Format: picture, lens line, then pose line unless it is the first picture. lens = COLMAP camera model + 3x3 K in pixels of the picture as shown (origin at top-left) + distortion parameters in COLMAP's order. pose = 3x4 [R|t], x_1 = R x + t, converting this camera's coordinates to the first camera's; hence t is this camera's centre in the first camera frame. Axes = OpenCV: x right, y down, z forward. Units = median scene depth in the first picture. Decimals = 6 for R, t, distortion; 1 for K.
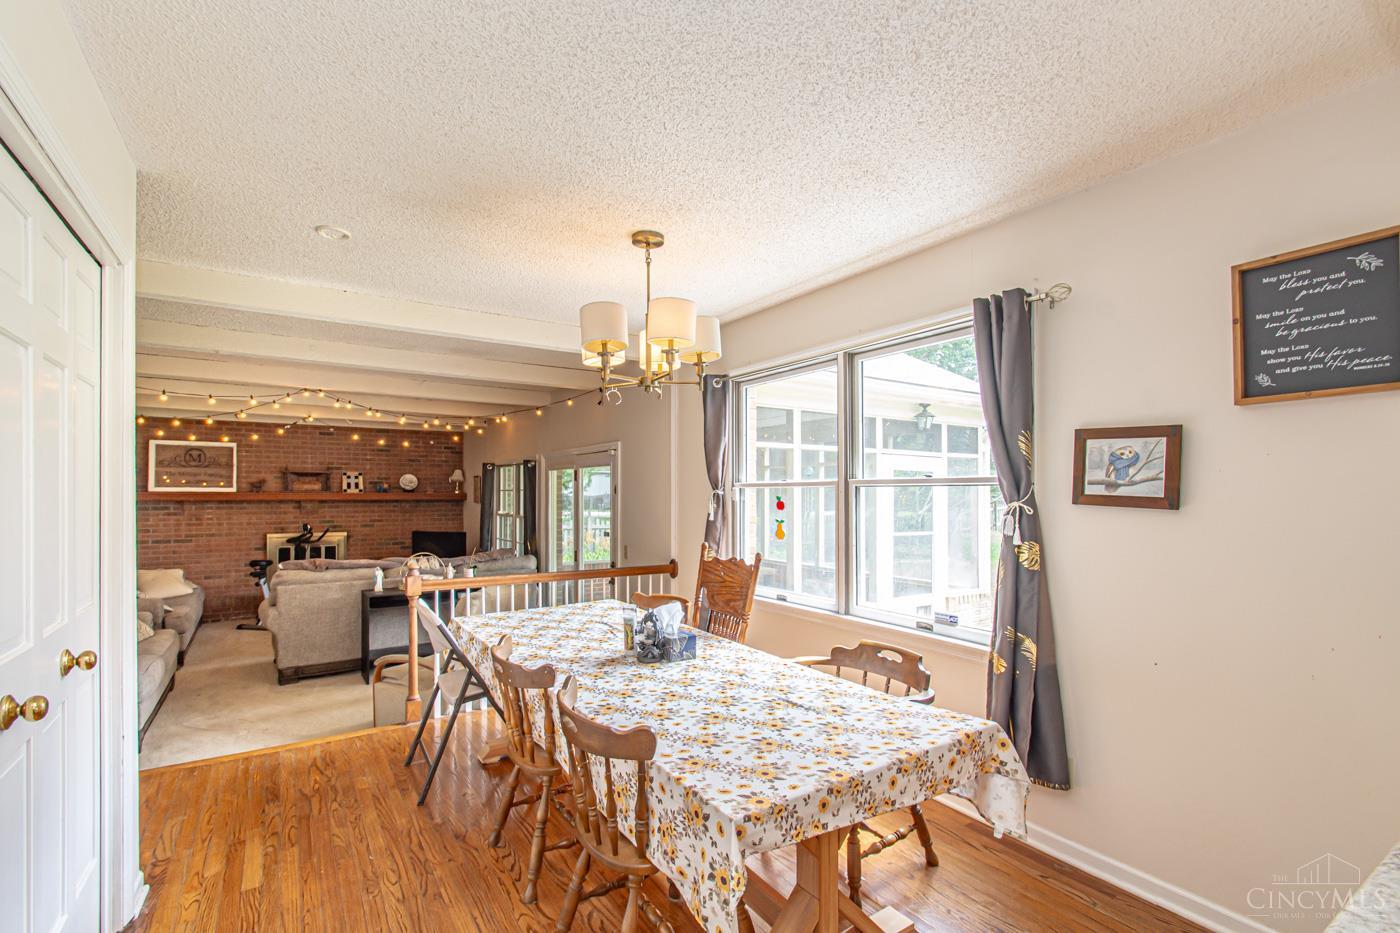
lens RADIAL K [[628.2, 0, 680.3], [0, 628.2, 491.7], [0, 0, 1]] dist [0.001616, -0.003411]
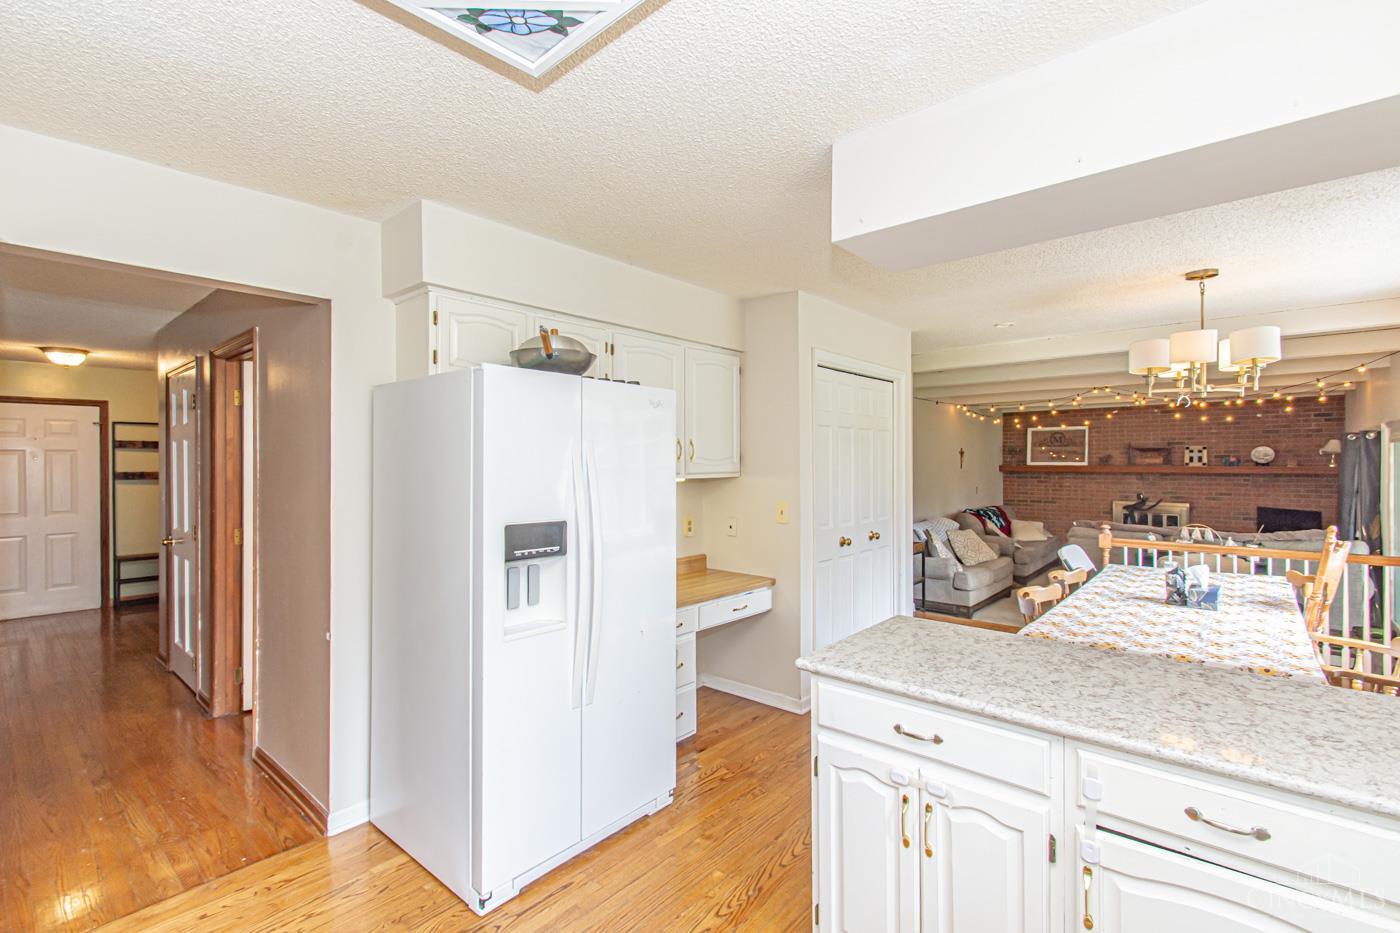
lens RADIAL K [[628.2, 0, 693.7], [0, 628.2, 468.2], [0, 0, 1]] dist [0.001616, -0.003411]
pose [[0.282720, 0.008993, -0.959160, 0.285110], [0.005148, 0.999927, 0.010893, -0.012198], [0.959189, -0.008018, 0.282654, -0.112030]]
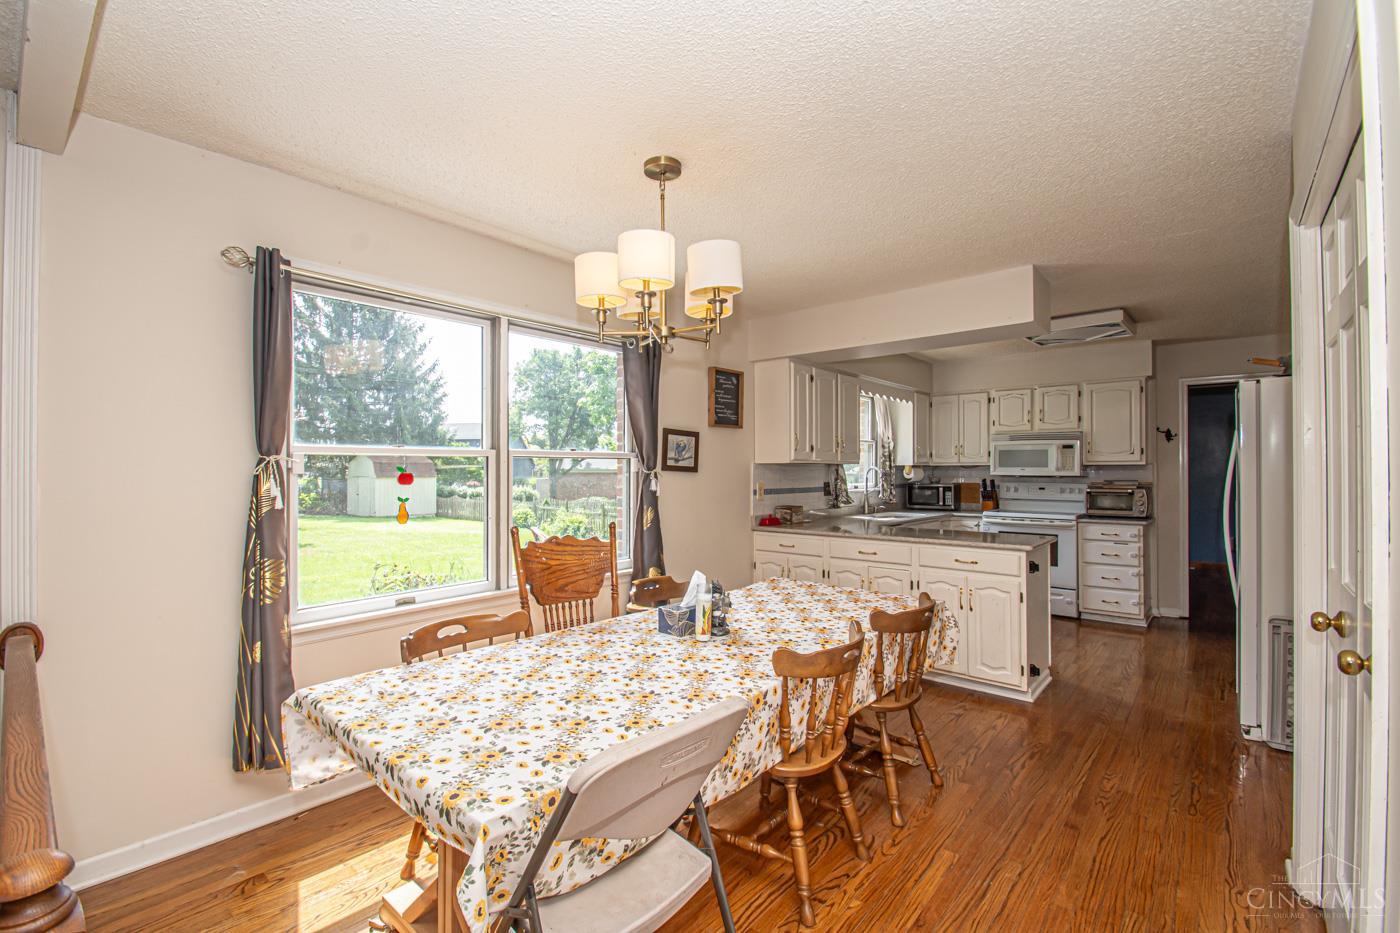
lens RADIAL K [[628.2, 0, 725.6], [0, 628.2, 468.7], [0, 0, 1]] dist [0.001616, -0.003411]
pose [[-0.337432, 0.006042, 0.941330, -0.310025], [0.003989, 0.999980, -0.004989, 0.006841], [-0.941341, 0.002071, -0.337449, 0.411845]]
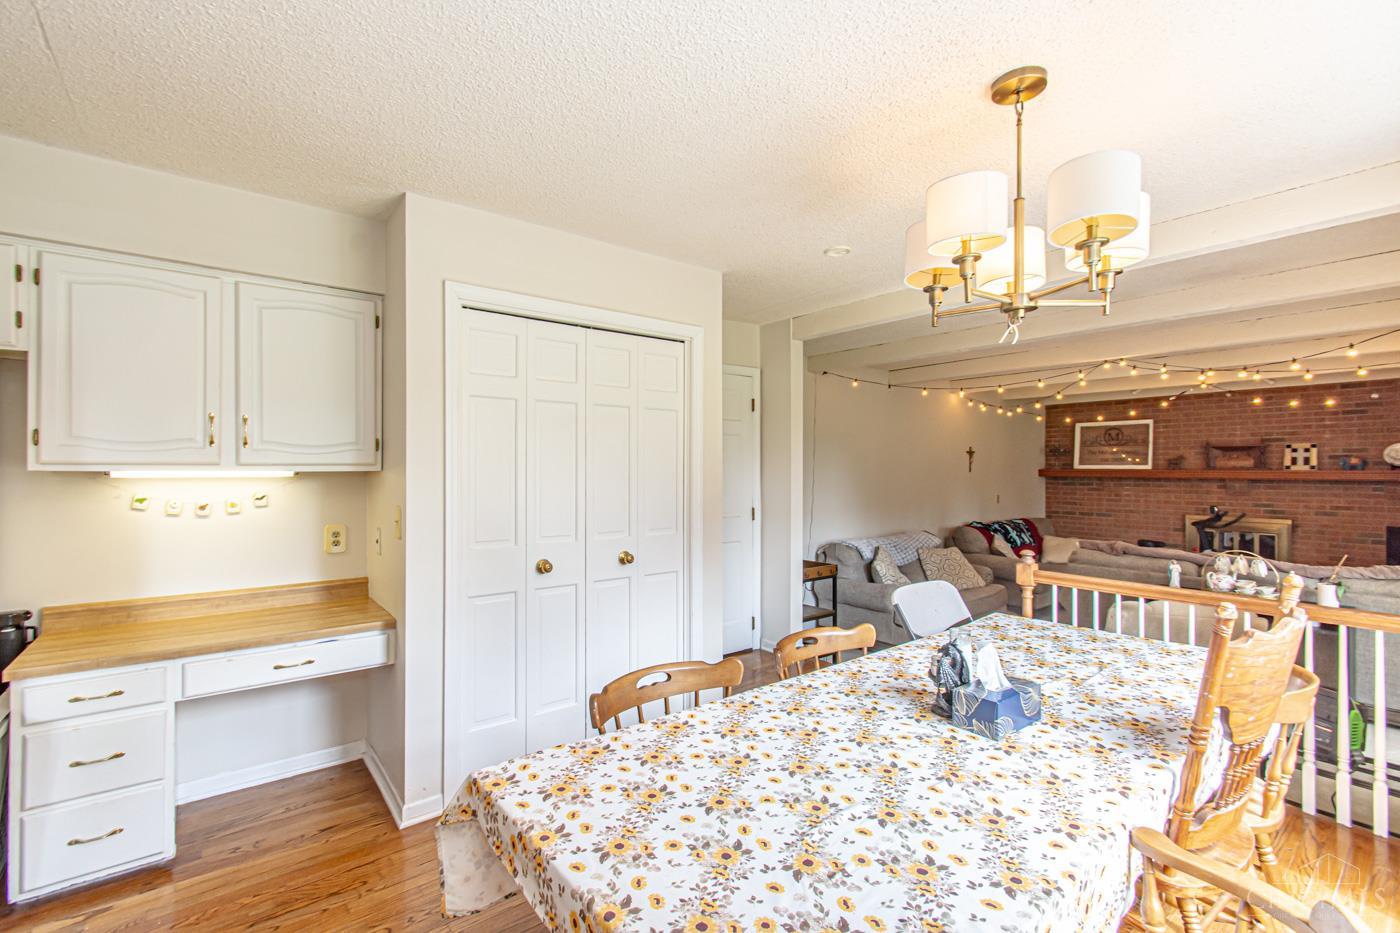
lens RADIAL K [[628.2, 0, 704.3], [0, 628.2, 467.8], [0, 0, 1]] dist [0.001616, -0.003411]
pose [[0.119542, -0.001173, -0.992828, 0.190451], [0.000649, 0.999999, -0.001104, -0.001157], [0.992829, -0.000513, 0.119542, 0.200220]]
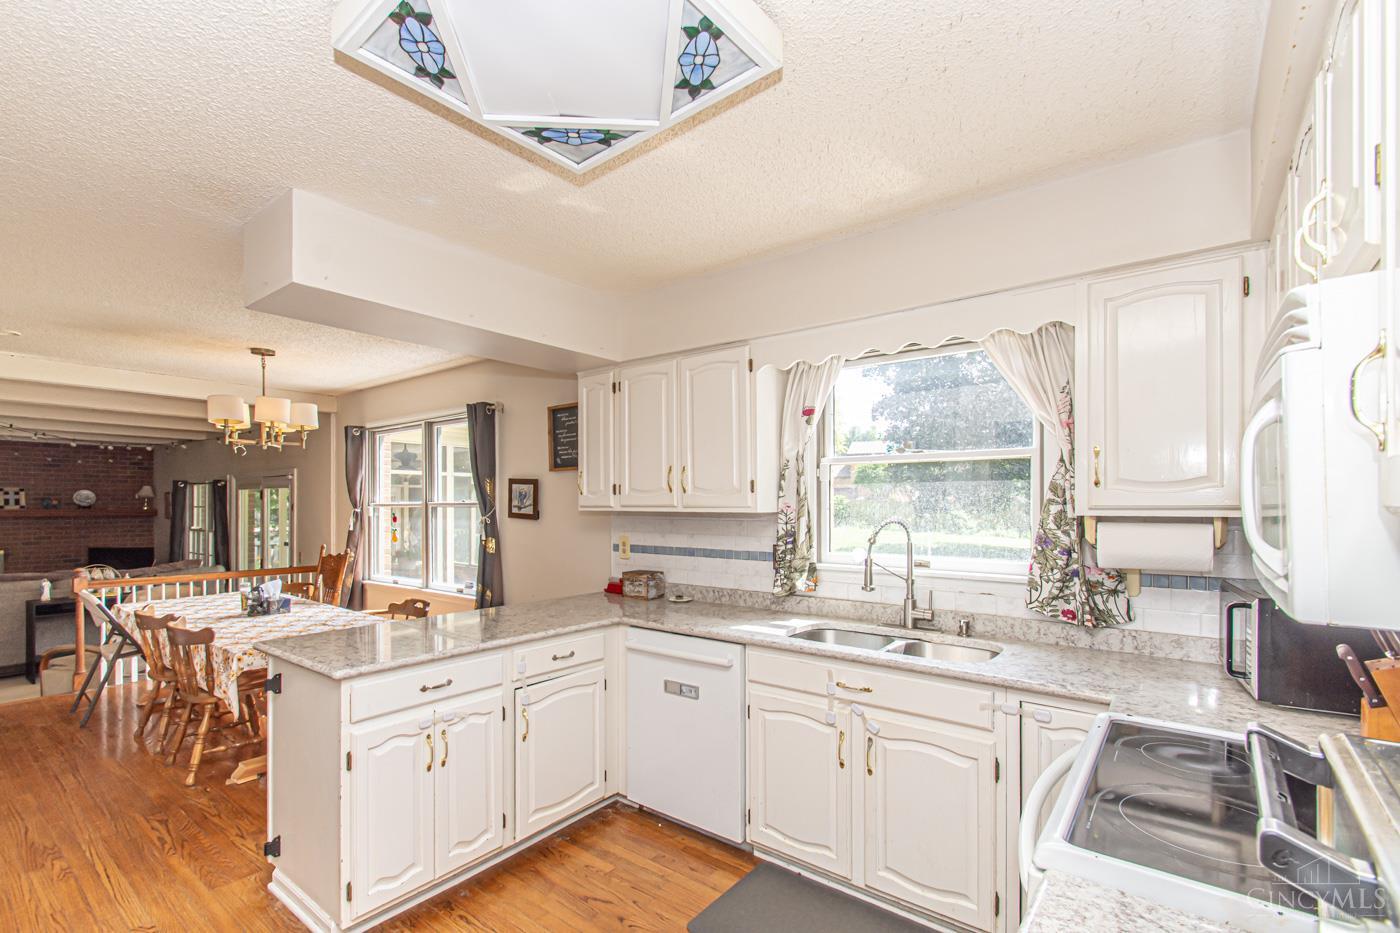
lens RADIAL K [[628.2, 0, 679.4], [0, 628.2, 504.9], [0, 0, 1]] dist [0.001616, -0.003411]
pose [[0.941971, -0.000824, 0.335693, 0.137009], [0.000695, 1.000000, 0.000507, -0.005610], [-0.335693, -0.000244, 0.941971, -0.283013]]
